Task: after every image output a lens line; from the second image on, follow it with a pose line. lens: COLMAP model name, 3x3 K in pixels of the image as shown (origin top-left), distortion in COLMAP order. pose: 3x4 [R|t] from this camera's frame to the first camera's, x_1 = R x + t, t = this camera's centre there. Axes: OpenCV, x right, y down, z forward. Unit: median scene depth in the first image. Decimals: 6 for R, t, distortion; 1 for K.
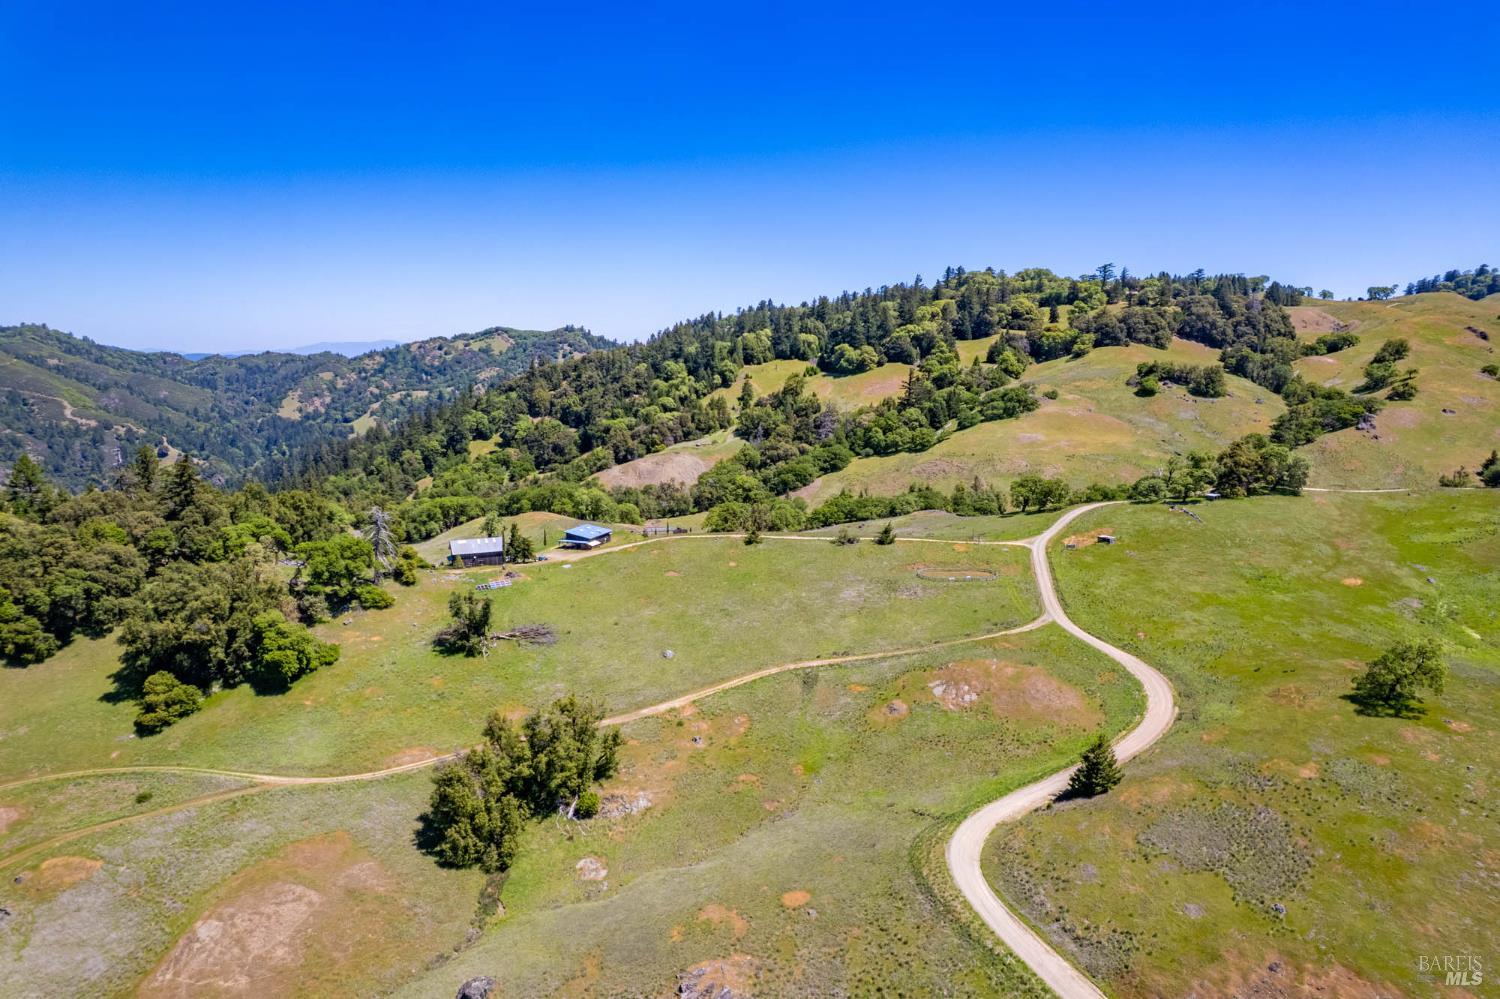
lens RADIAL K [[963.3, 0, 781.0], [0, 963.3, 508.6], [0, 0, 1]] dist [-0.067219, 0.053261]
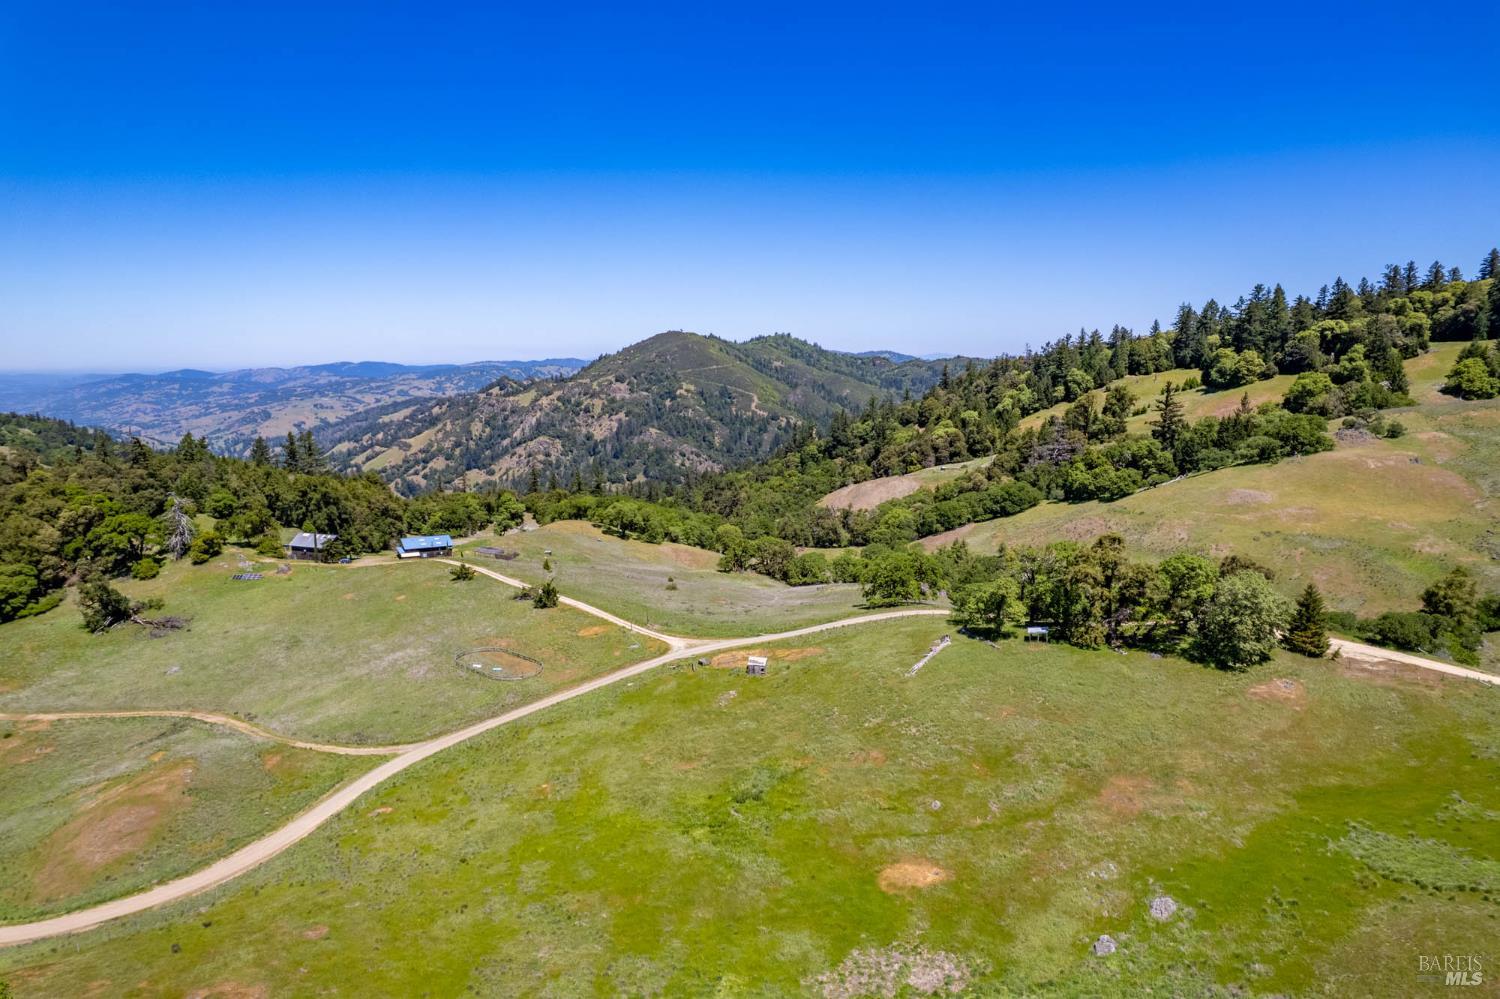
lens RADIAL K [[963.3, 0, 758.6], [0, 963.3, 503.6], [0, 0, 1]] dist [-0.067219, 0.053261]
pose [[0.713040, 0.098647, -0.694149, 0.143480], [-0.103966, 0.993984, 0.034462, -0.017492], [0.693373, 0.047595, 0.719006, 0.100368]]
